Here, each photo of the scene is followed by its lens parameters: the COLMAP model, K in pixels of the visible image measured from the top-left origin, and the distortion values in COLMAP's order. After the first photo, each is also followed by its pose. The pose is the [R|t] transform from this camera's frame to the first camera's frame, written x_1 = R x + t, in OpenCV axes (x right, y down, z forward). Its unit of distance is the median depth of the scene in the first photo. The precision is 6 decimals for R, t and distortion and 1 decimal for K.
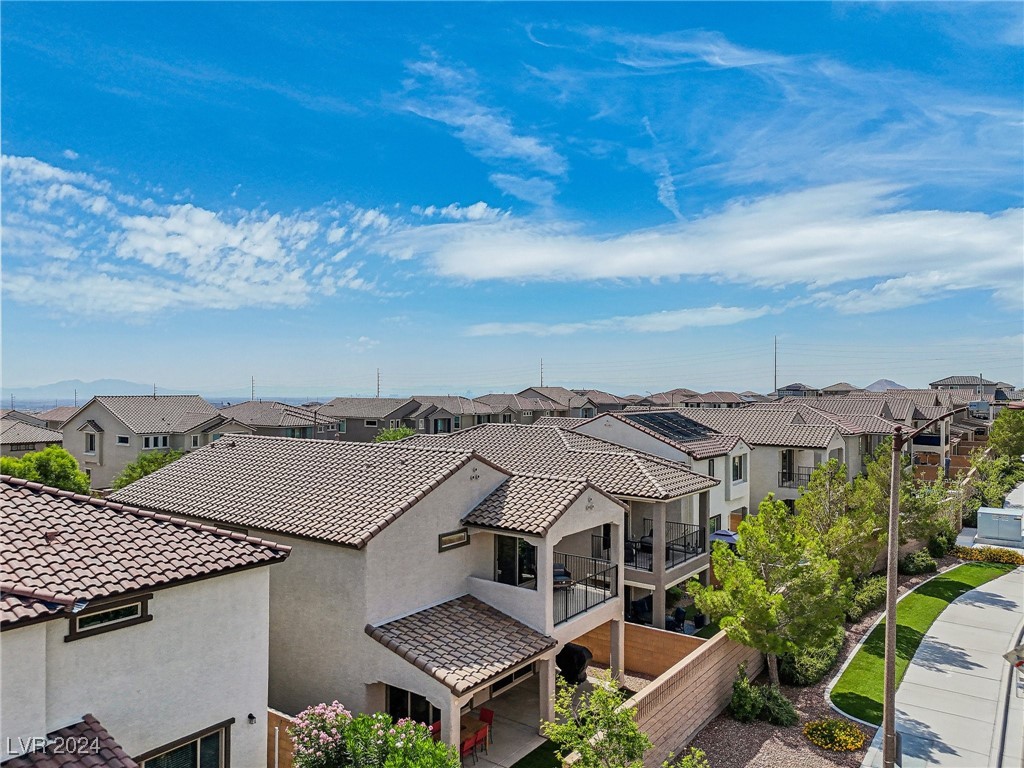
lens RADIAL K [[737.8, 0, 501.3], [0, 737.8, 386.4], [0, 0, 1]] dist [0.063671, -0.063346]
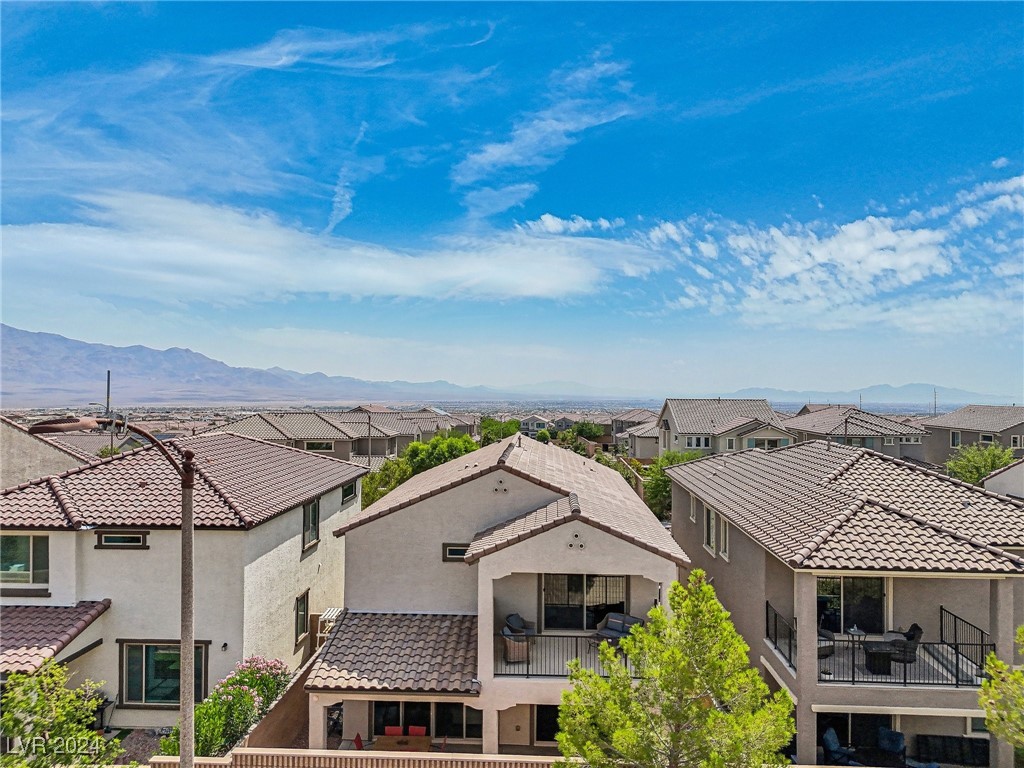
lens RADIAL K [[737.8, 0, 501.3], [0, 737.8, 386.4], [0, 0, 1]] dist [0.063671, -0.063346]
pose [[0.548999, 0.000701, -0.835823, 0.747796], [-0.004919, 0.999985, -0.002393, -0.003397], [0.835809, 0.005425, 0.548994, 0.511840]]
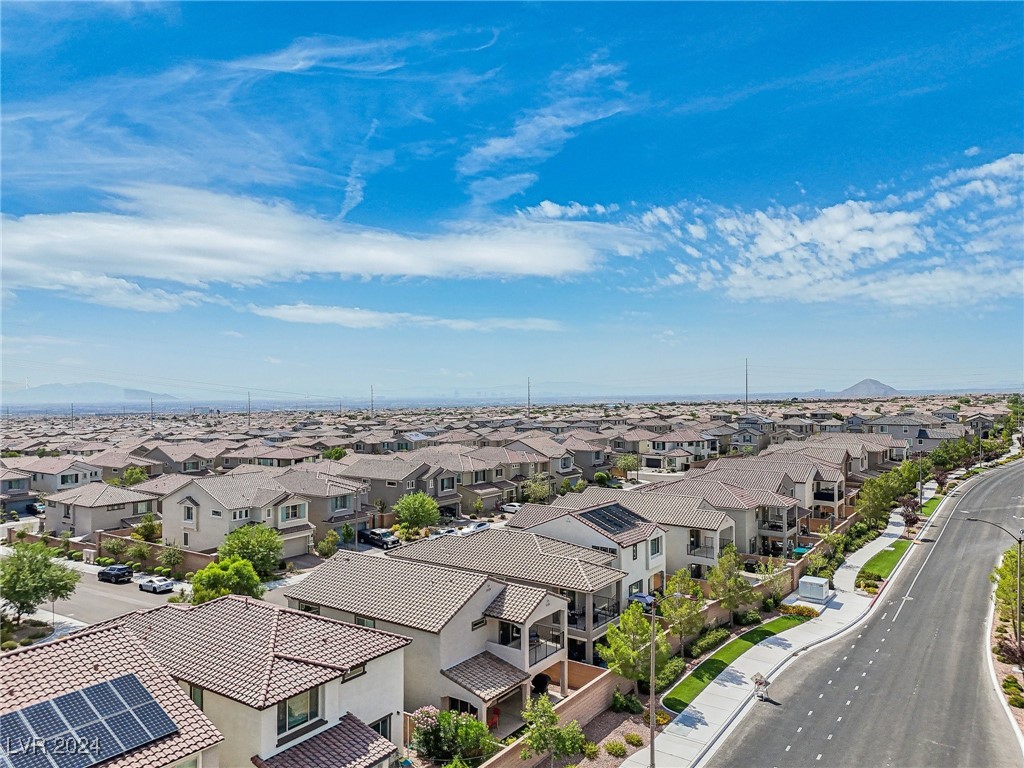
lens RADIAL K [[737.8, 0, 501.3], [0, 737.8, 386.4], [0, 0, 1]] dist [0.063671, -0.063346]
pose [[0.999847, -0.005985, 0.016456, -0.033226], [0.006030, 0.999978, -0.002657, -0.422915], [-0.016440, 0.002756, 0.999861, -0.994987]]
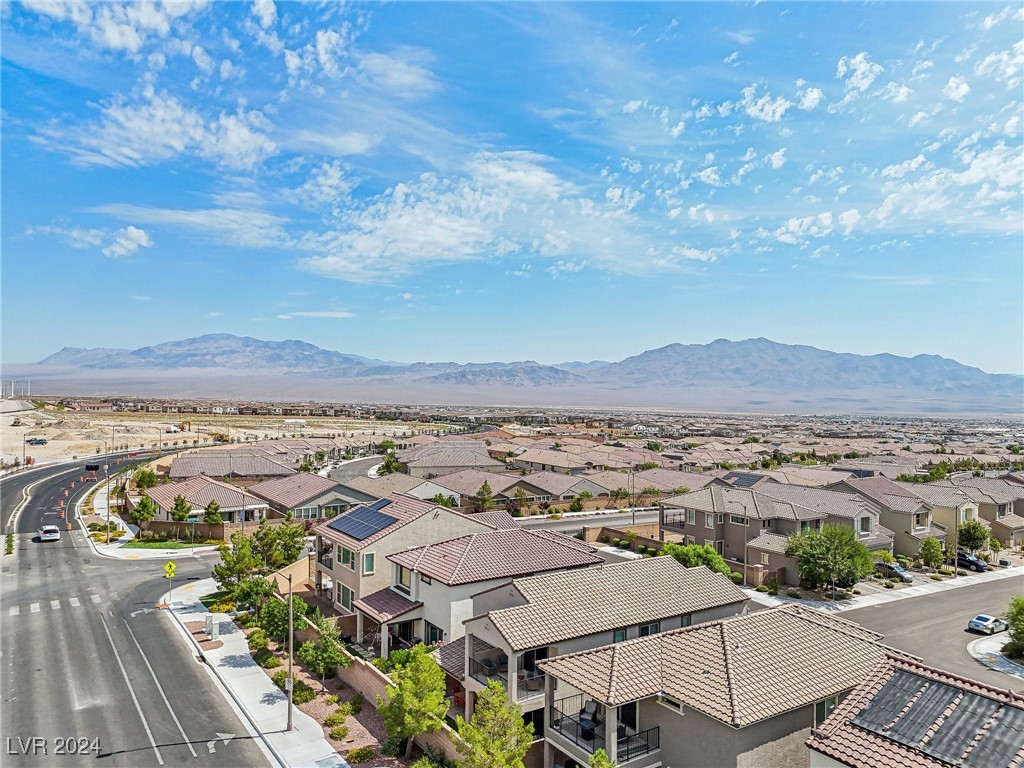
lens RADIAL K [[737.8, 0, 501.3], [0, 737.8, 386.4], [0, 0, 1]] dist [0.063671, -0.063346]
pose [[-0.353366, -0.003479, -0.935479, 1.803153], [-0.011795, 0.999930, 0.000736, -0.425349], [0.935411, 0.011294, -0.353382, 1.688707]]
